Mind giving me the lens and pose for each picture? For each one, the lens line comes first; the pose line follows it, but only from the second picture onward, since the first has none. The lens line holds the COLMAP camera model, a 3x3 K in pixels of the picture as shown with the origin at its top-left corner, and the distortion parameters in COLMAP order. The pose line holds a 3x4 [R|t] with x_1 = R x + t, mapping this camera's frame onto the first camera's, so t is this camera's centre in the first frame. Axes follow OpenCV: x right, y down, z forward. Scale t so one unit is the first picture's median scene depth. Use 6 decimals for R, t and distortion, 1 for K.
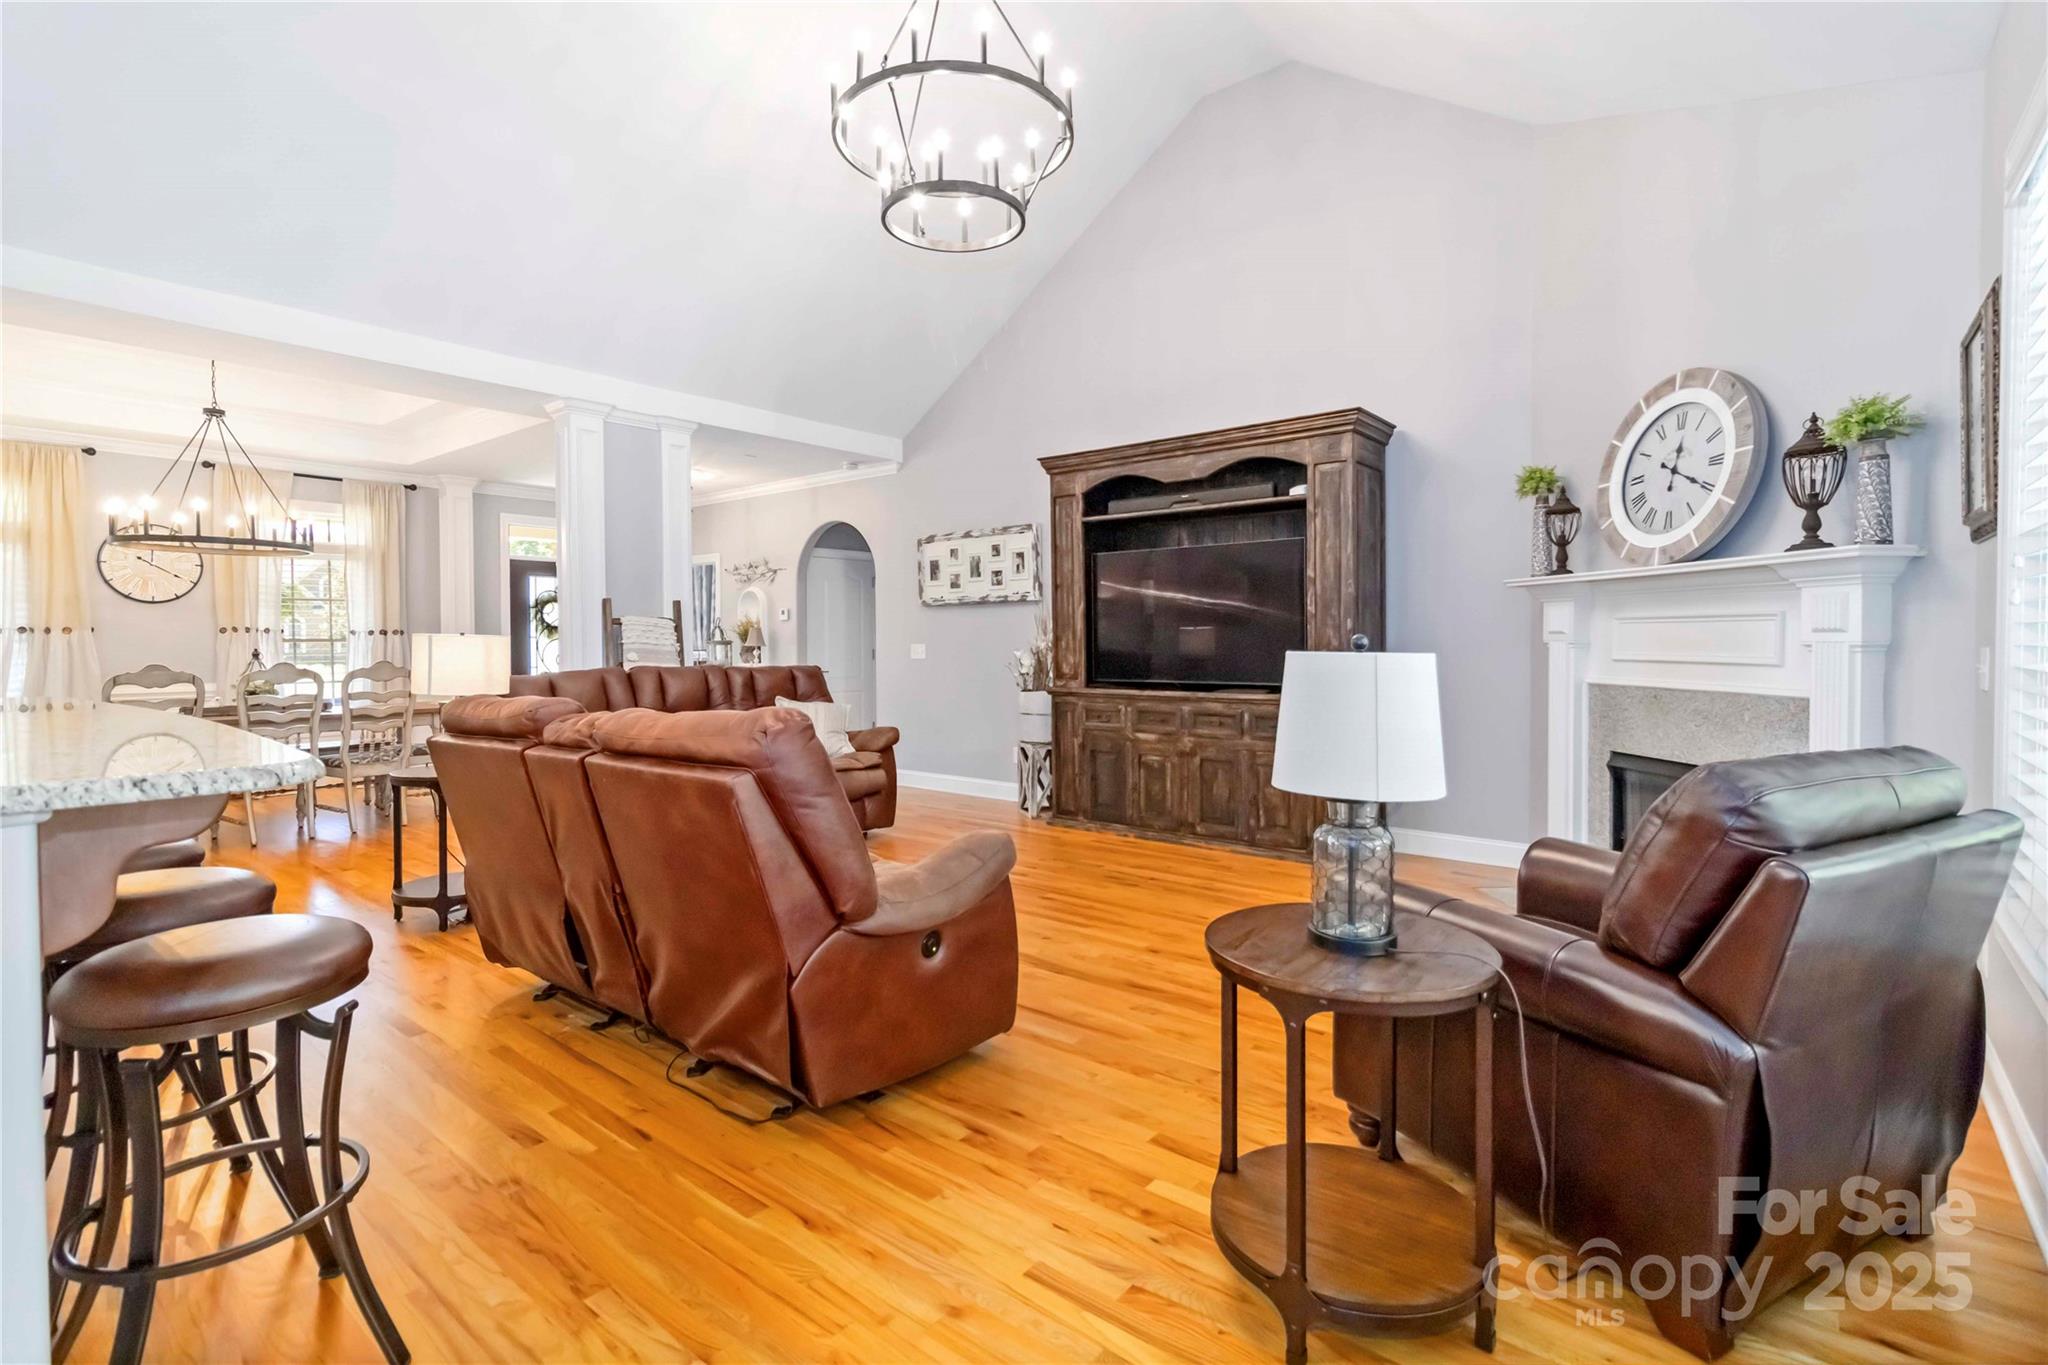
lens RADIAL K [[950.1, 0, 1024.1], [0, 950.1, 662.1], [0, 0, 1]] dist [-0.000974, -0.000203]
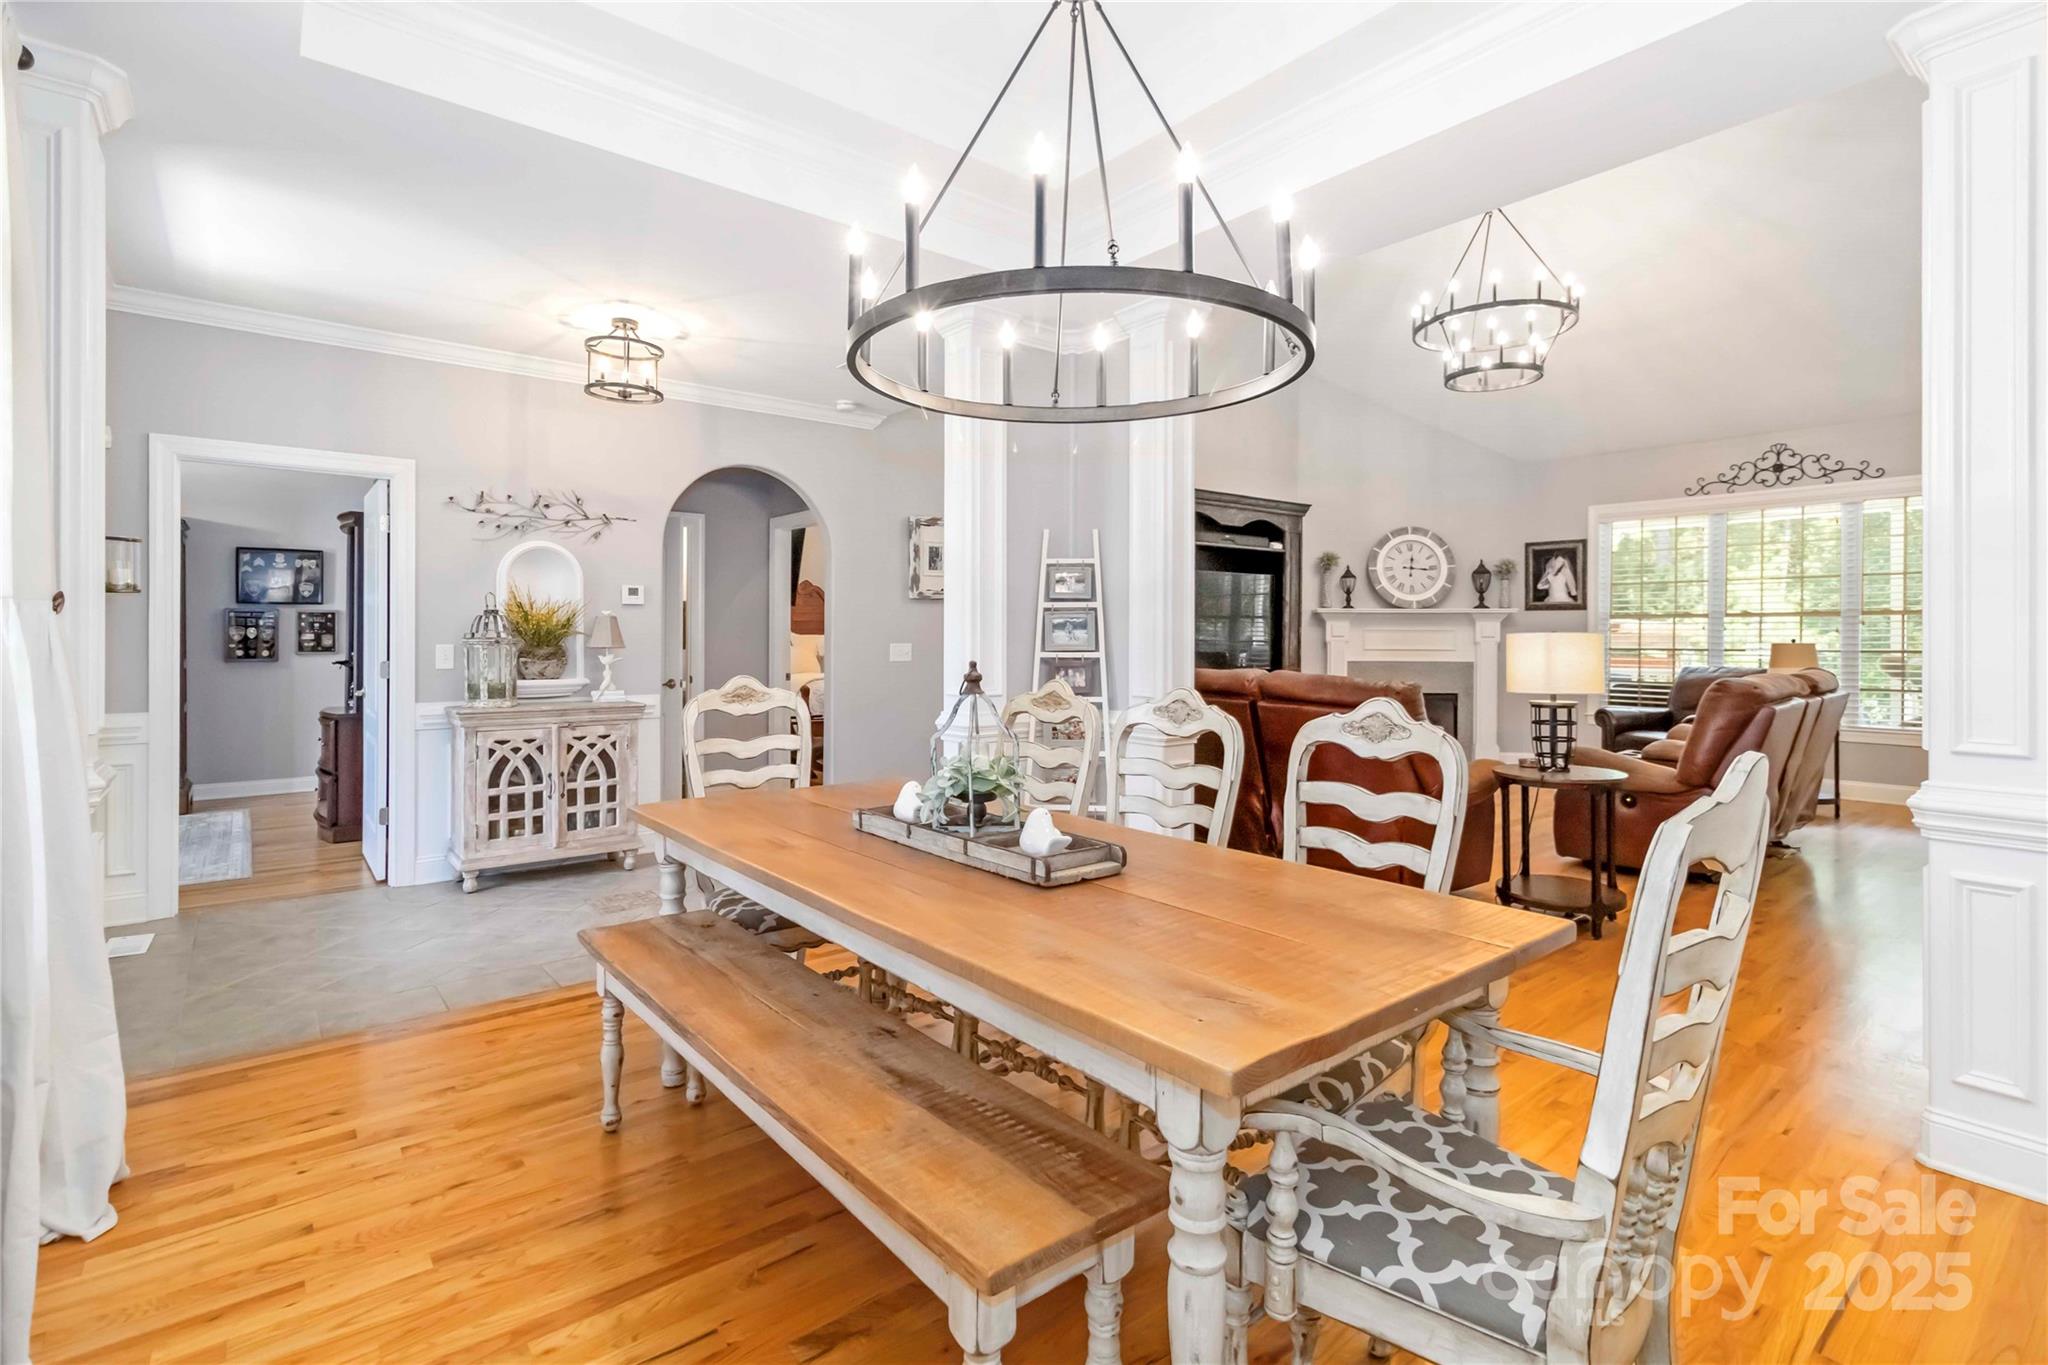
lens RADIAL K [[950.8, 0, 1025.5], [0, 950.8, 638.1], [0, 0, 1]] dist [0.000639, 0.000197]
pose [[0.207895, 0.002235, 0.978149, -1.198873], [0.019491, 0.999789, -0.006428, -0.021413], [-0.977957, 0.020402, 0.207808, 0.955980]]
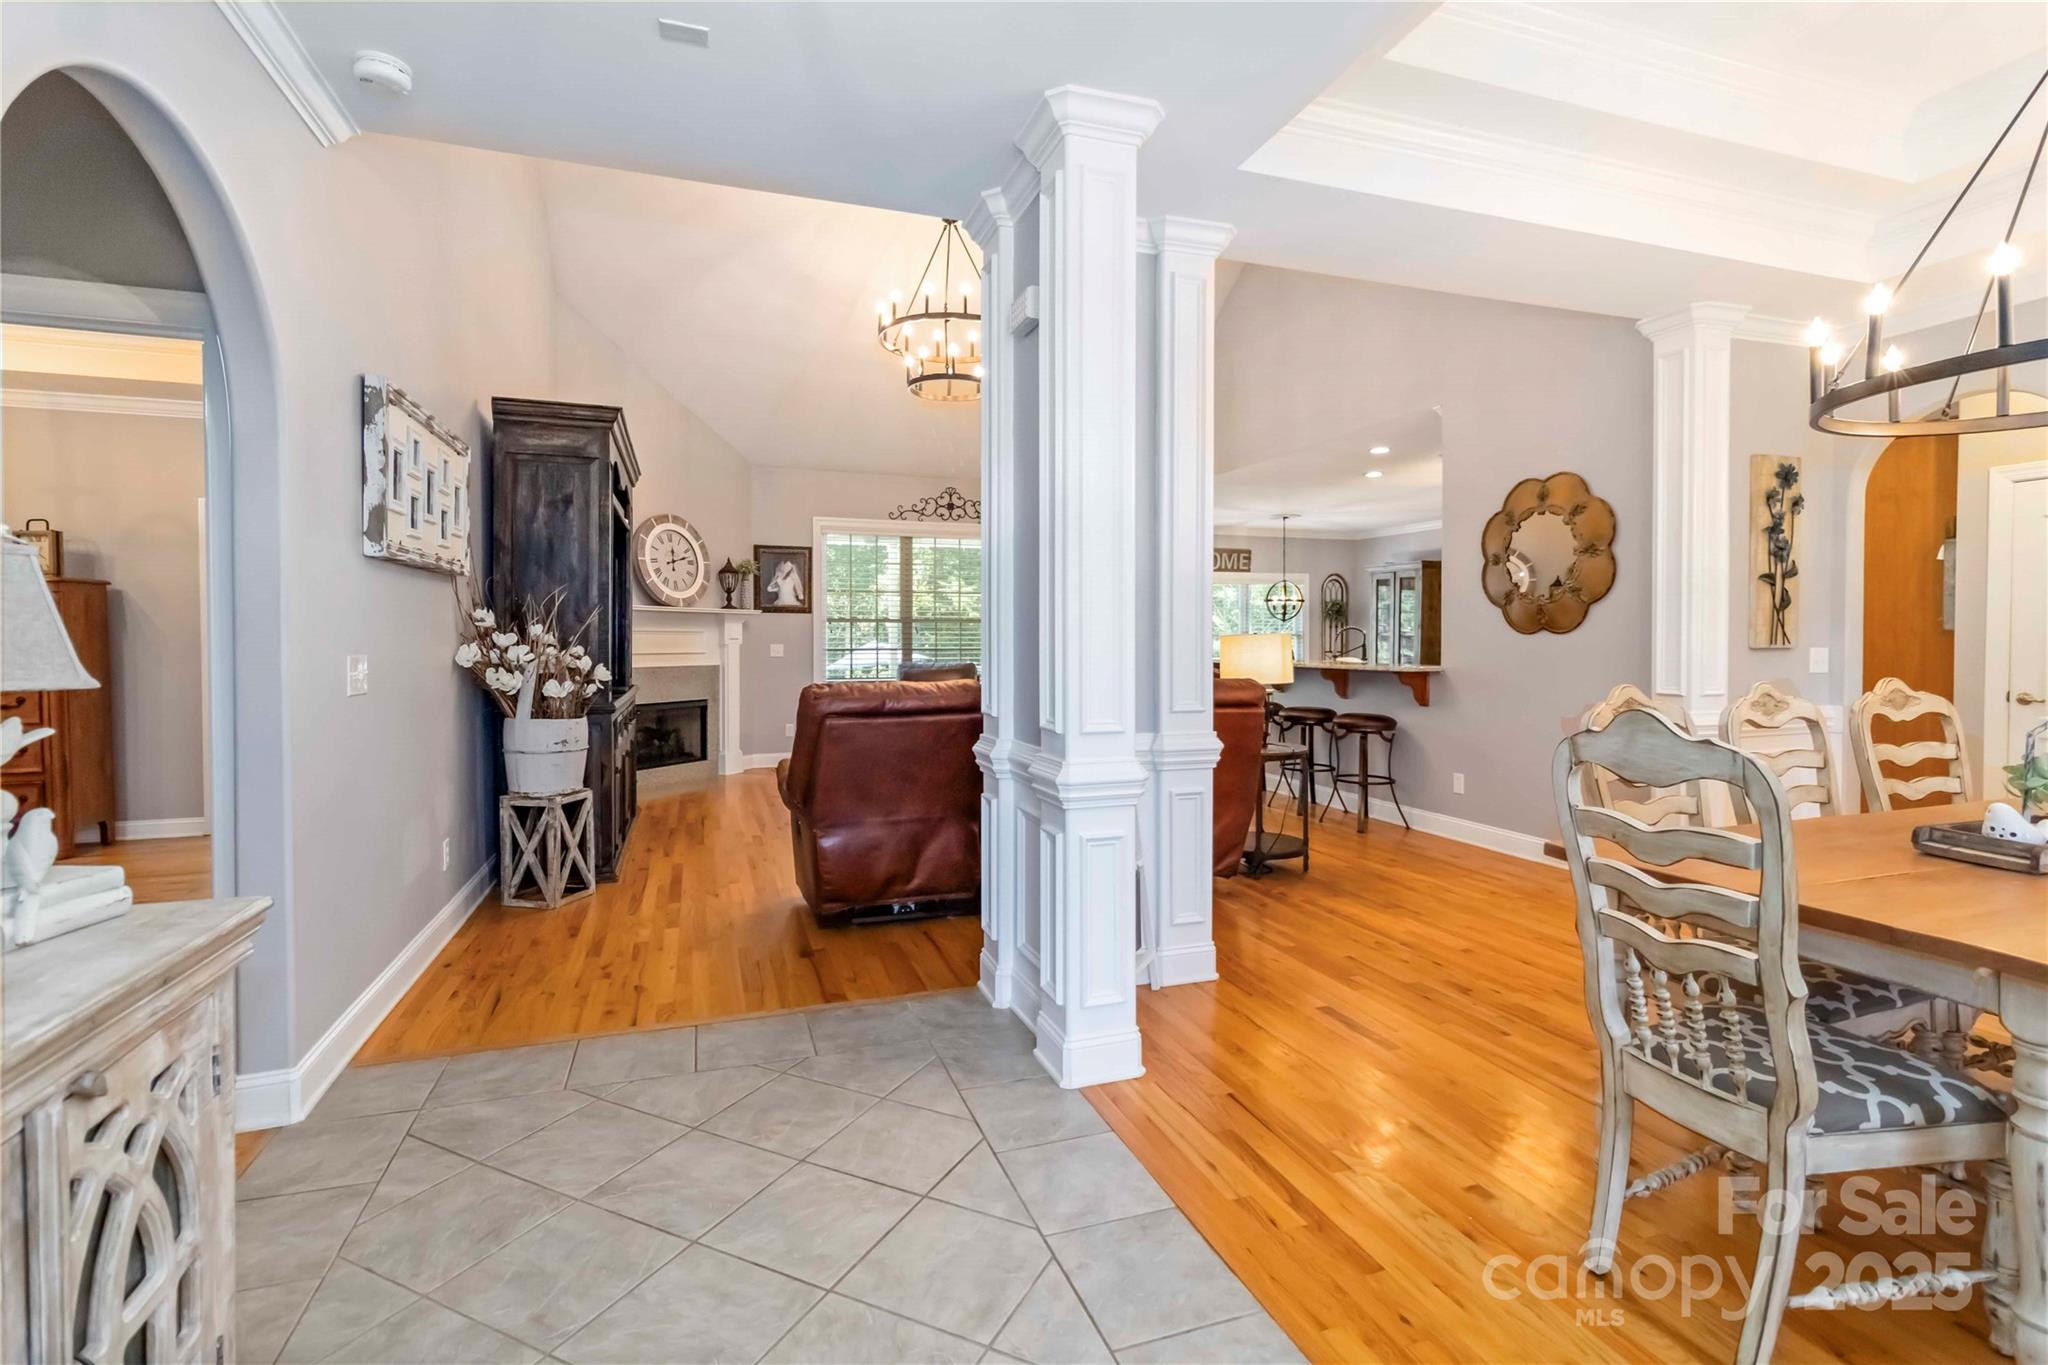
lens RADIAL K [[951.2, 0, 1020.4], [0, 951.2, 646.8], [0, 0, 1]] dist [0.002725, 0.000920]
pose [[-0.847764, -0.000050, 0.530374, -0.708152], [0.016206, 0.999531, 0.026000, -0.037145], [-0.530127, 0.030637, -0.847365, 1.567264]]
